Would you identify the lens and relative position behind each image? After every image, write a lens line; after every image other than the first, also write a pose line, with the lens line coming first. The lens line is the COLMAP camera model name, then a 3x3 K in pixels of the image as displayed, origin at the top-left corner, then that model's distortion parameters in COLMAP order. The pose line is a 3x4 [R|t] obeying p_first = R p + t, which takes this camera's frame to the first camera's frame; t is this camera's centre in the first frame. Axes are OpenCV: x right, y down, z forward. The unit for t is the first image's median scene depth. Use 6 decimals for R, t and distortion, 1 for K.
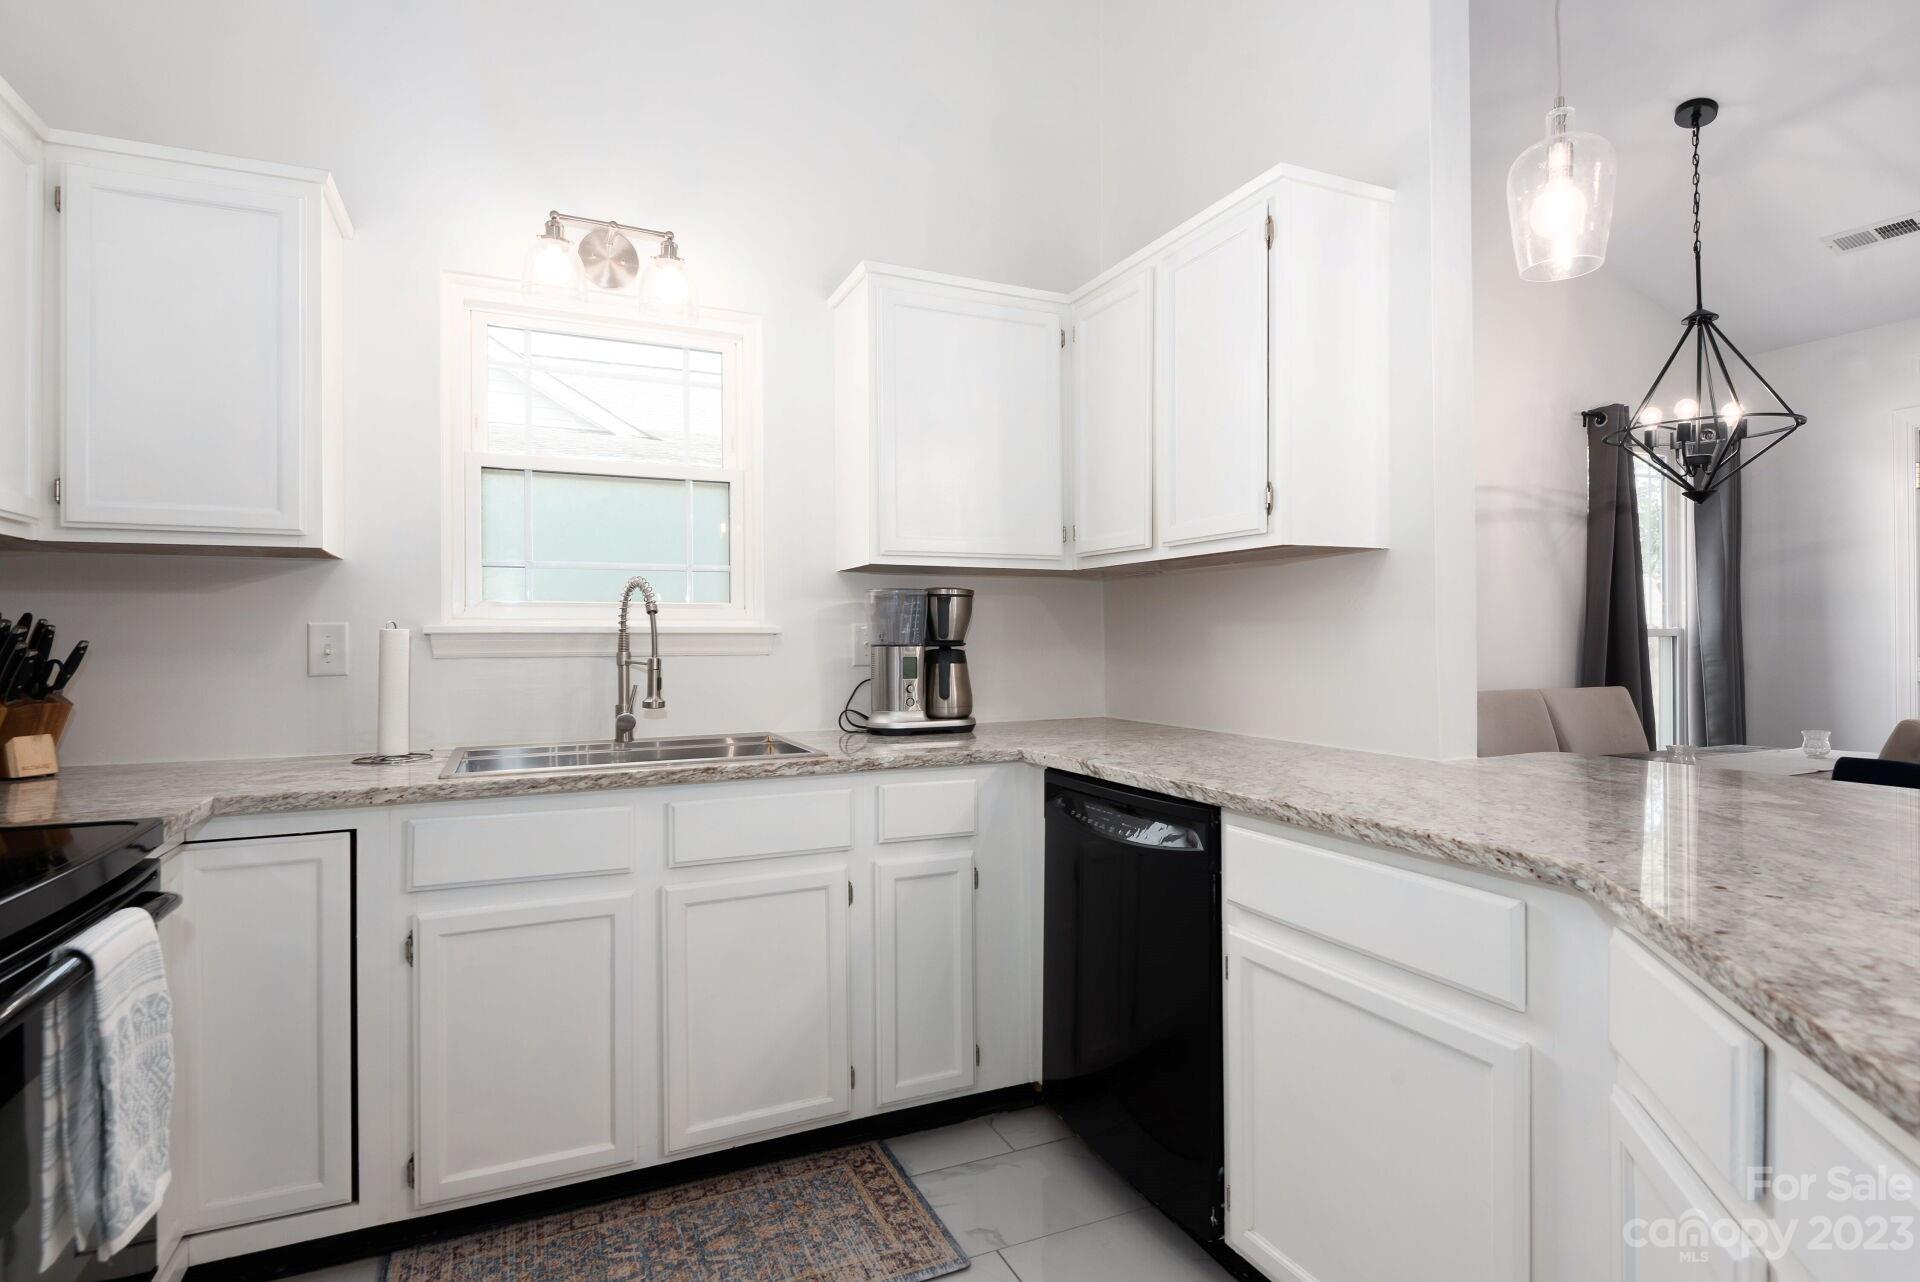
lens RADIAL K [[978.1, 0, 964.9], [0, 978.1, 637.0], [0, 0, 1]] dist [0.030311, -0.029343]
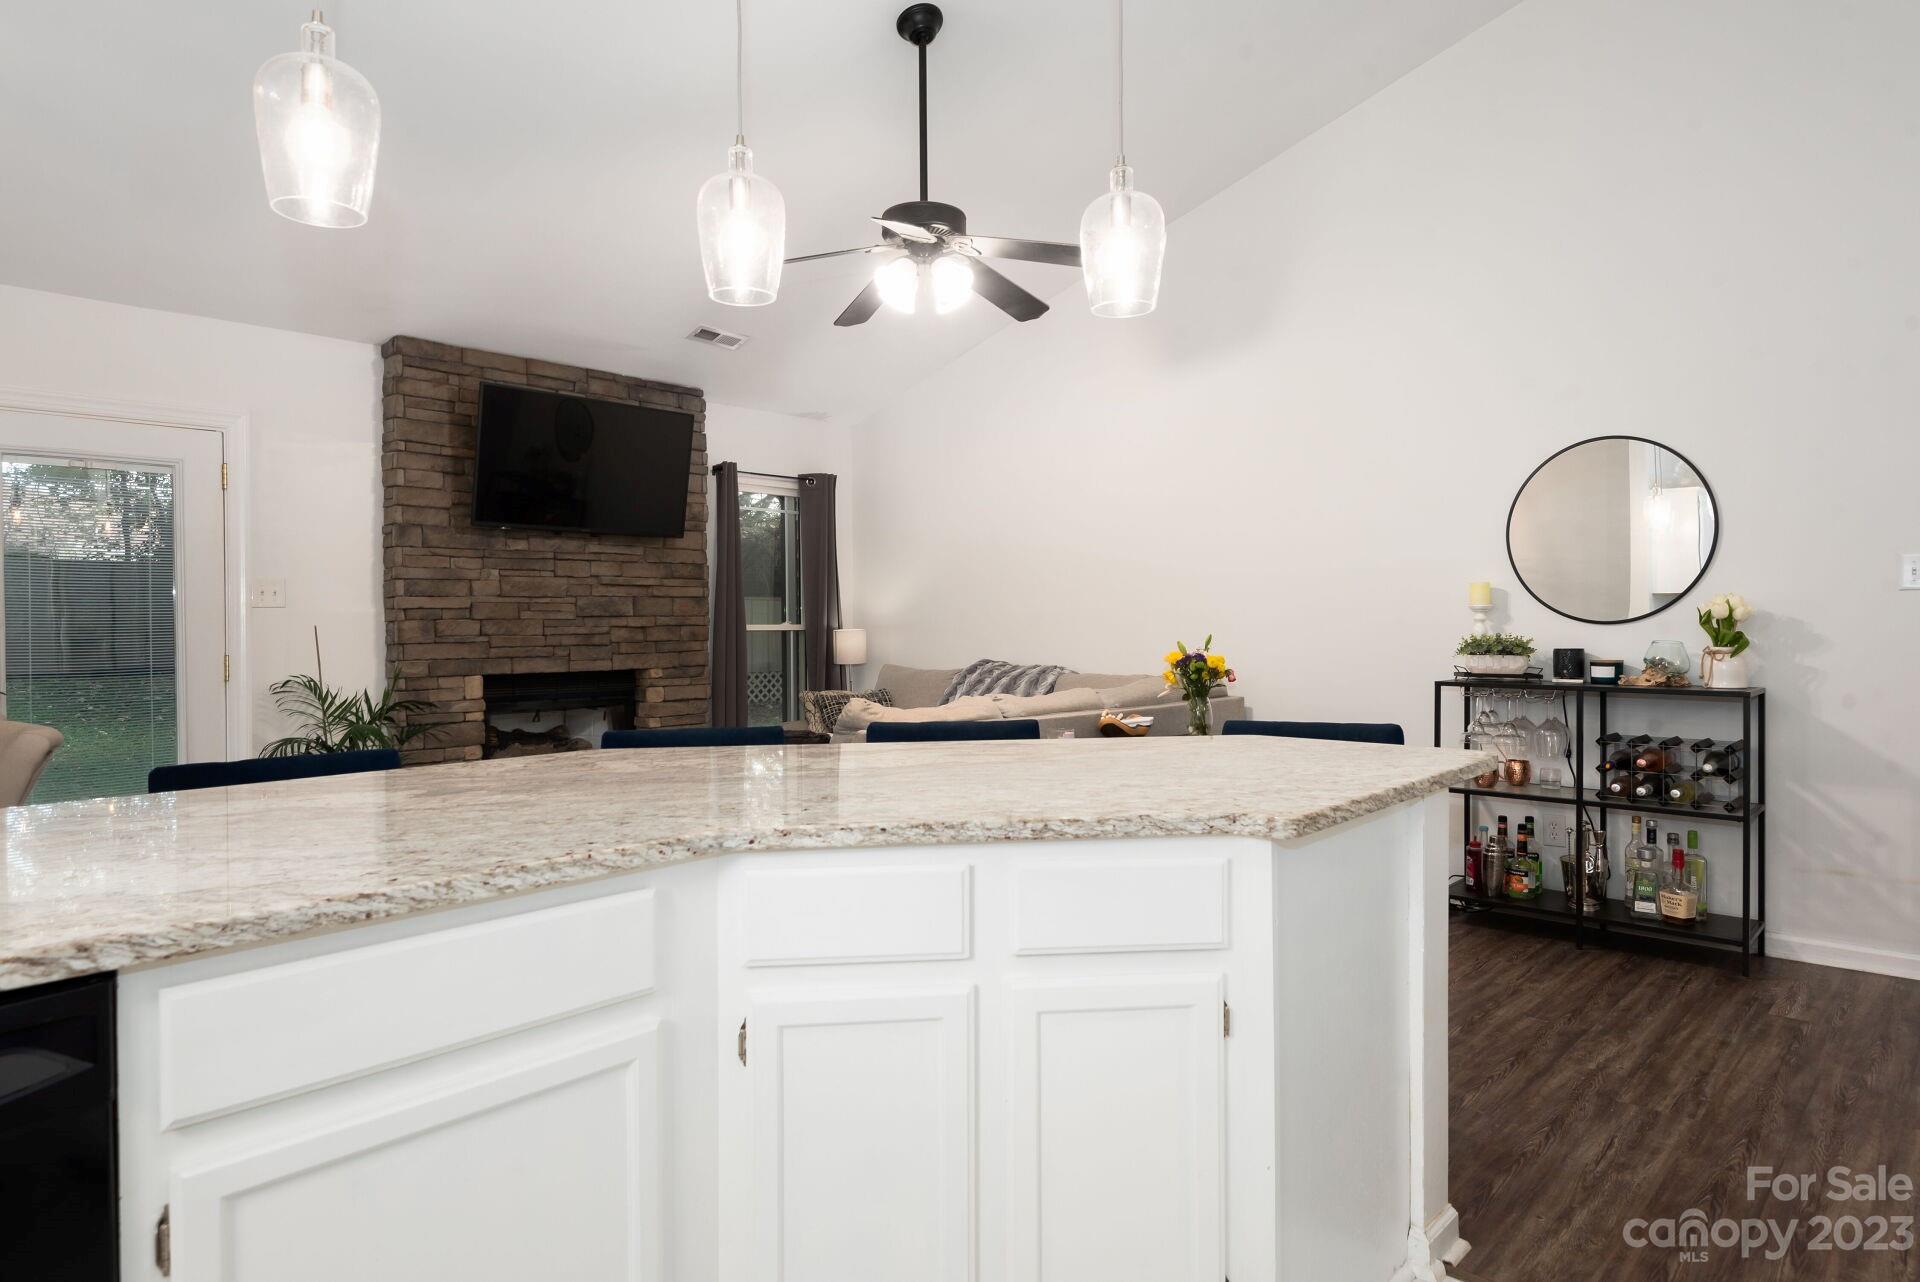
lens RADIAL K [[1124.8, 0, 961.7], [0, 1124.8, 625.8], [0, 0, 1]] dist [0.023999, -0.000434]
pose [[-0.393812, 0.005551, 0.919174, -0.391524], [0.009170, 0.999956, -0.002110, -0.006322], [-0.919145, 0.007598, -0.393845, 0.657809]]
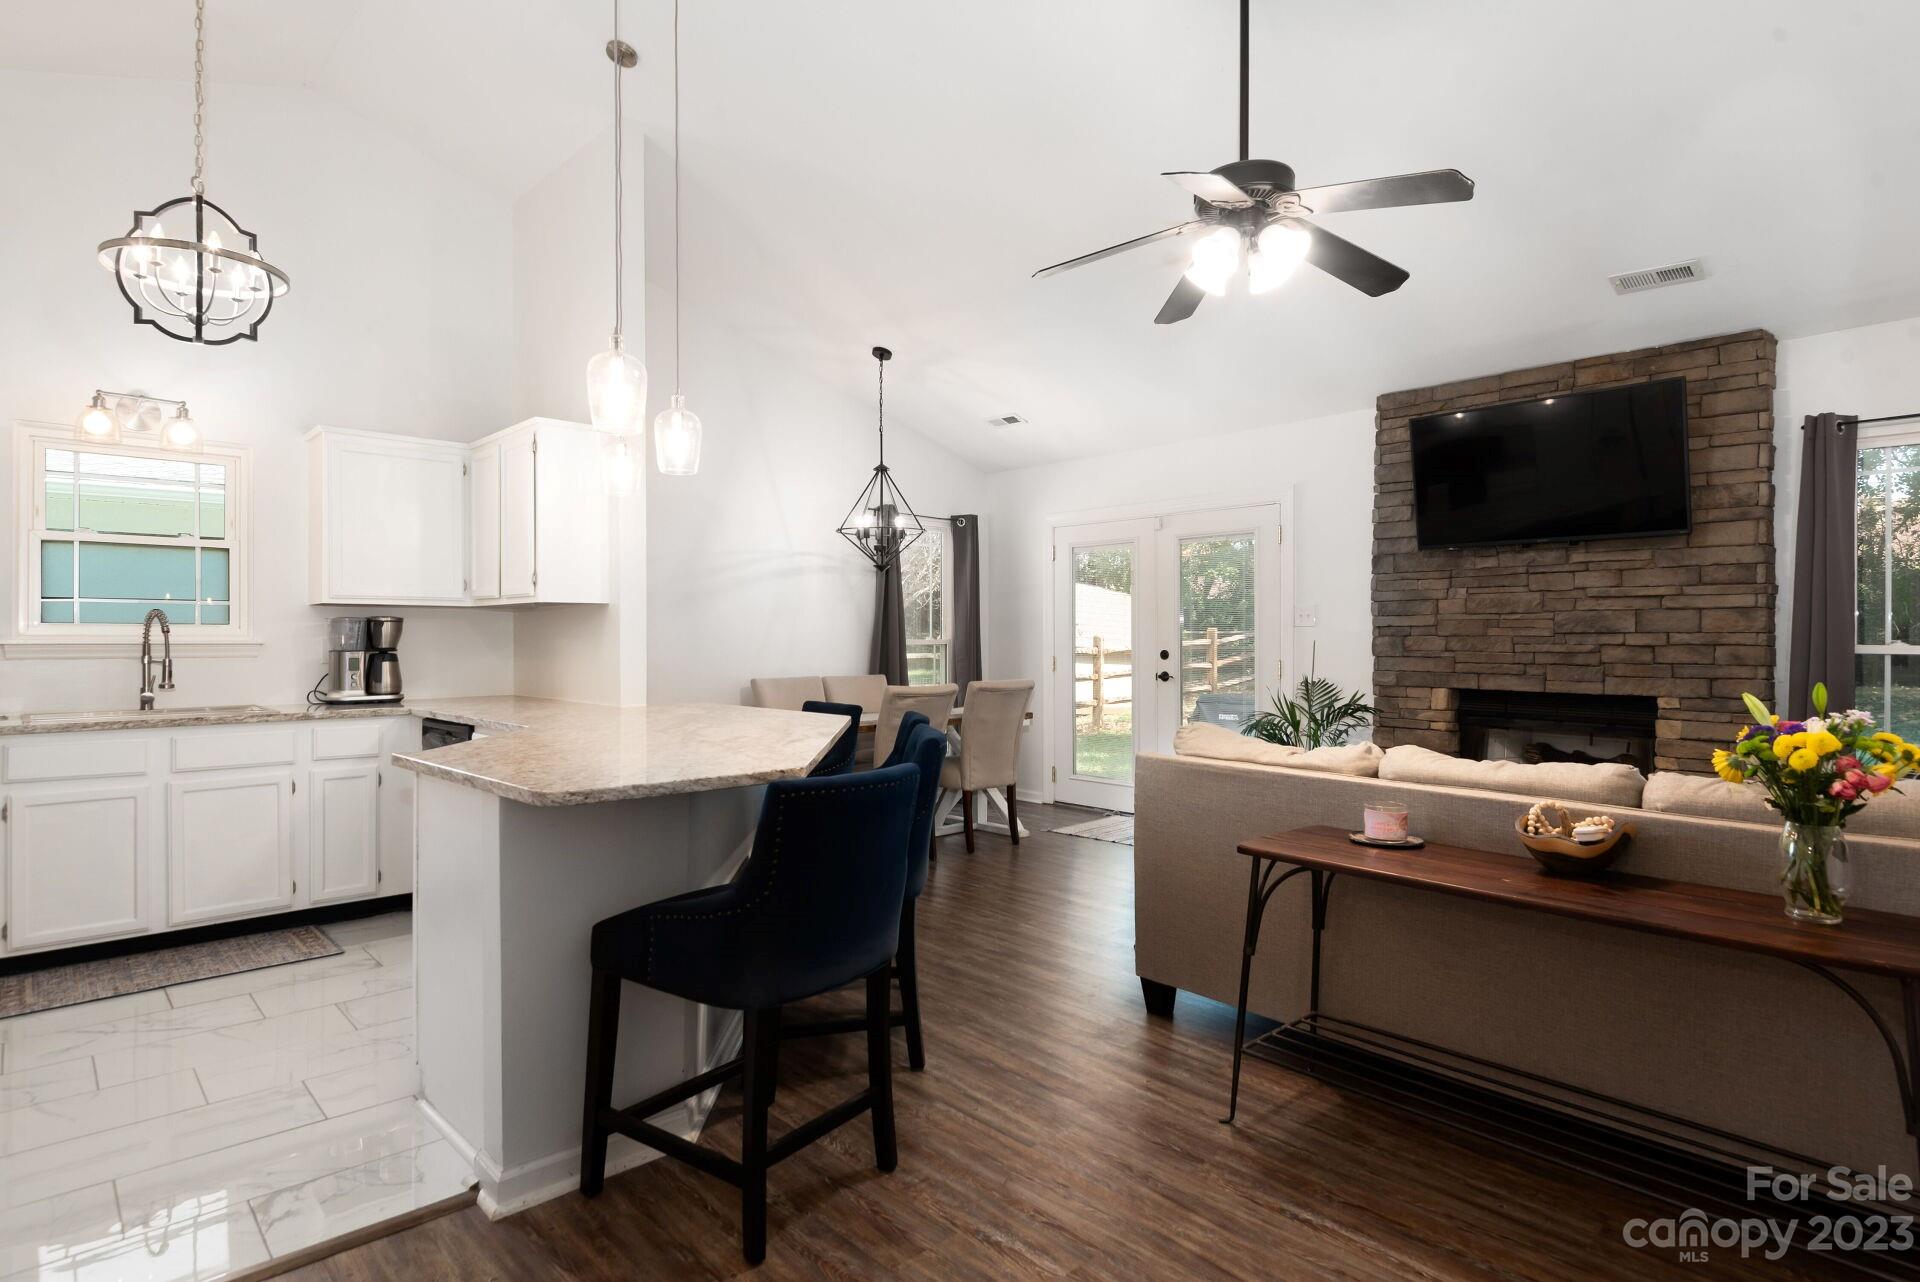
lens RADIAL K [[1007.6, 0, 967.5], [0, 1007.6, 631.9], [0, 0, 1]] dist [0.033872, -0.021635]
pose [[0.945718, 0.007578, 0.324899, 0.416605], [-0.006270, 0.999967, -0.005073, -0.024326], [-0.324927, 0.002761, 0.945735, -1.114109]]
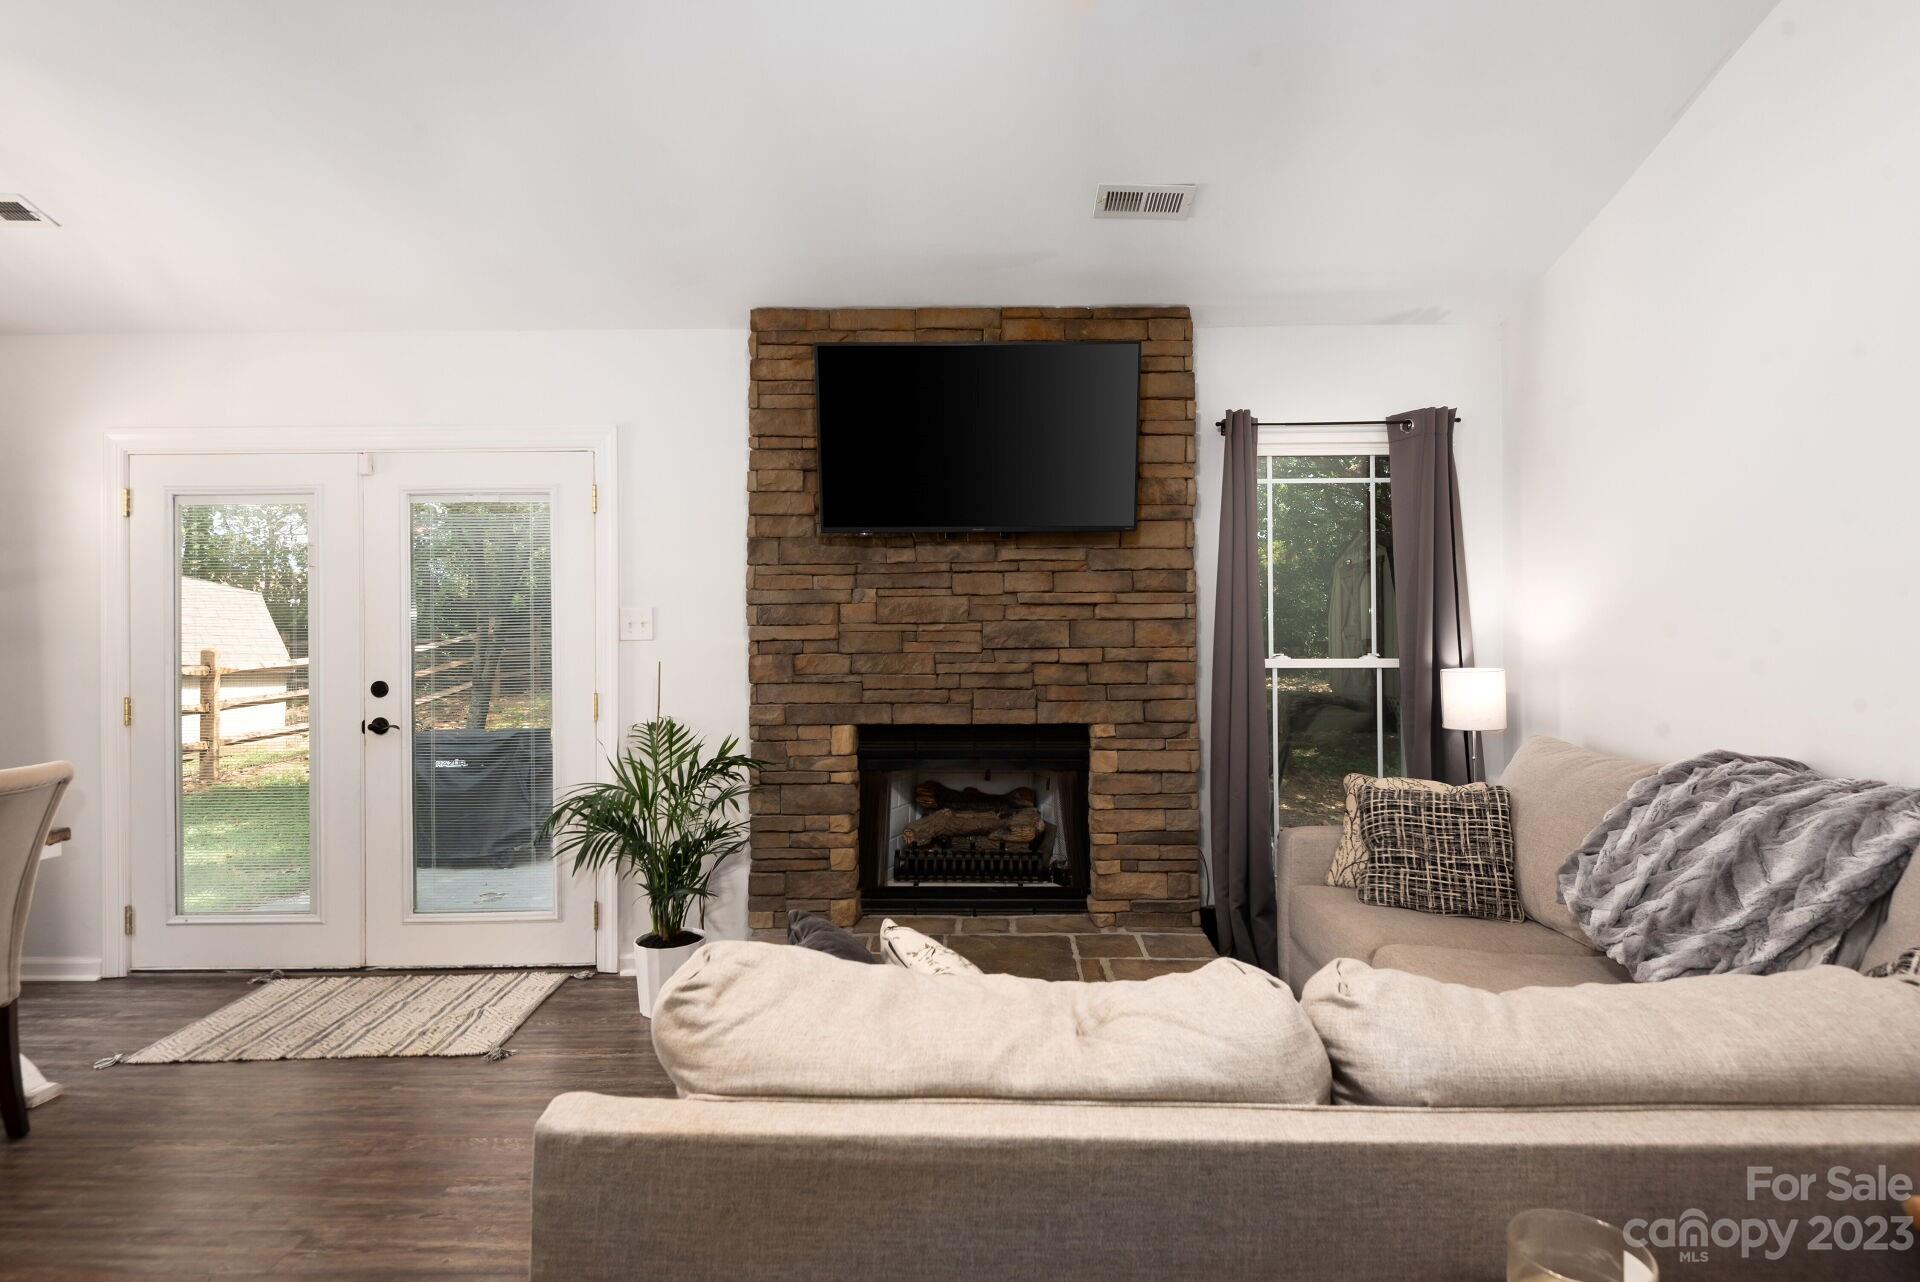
lens RADIAL K [[944.1, 0, 977.9], [0, 944.1, 633.7], [0, 0, 1]] dist [0.034984, -0.026857]
pose [[0.413271, 0.007575, 0.910576, 0.835729], [0.004660, 0.999935, -0.010434, -0.048281], [-0.910596, 0.008556, 0.413209, -0.162497]]
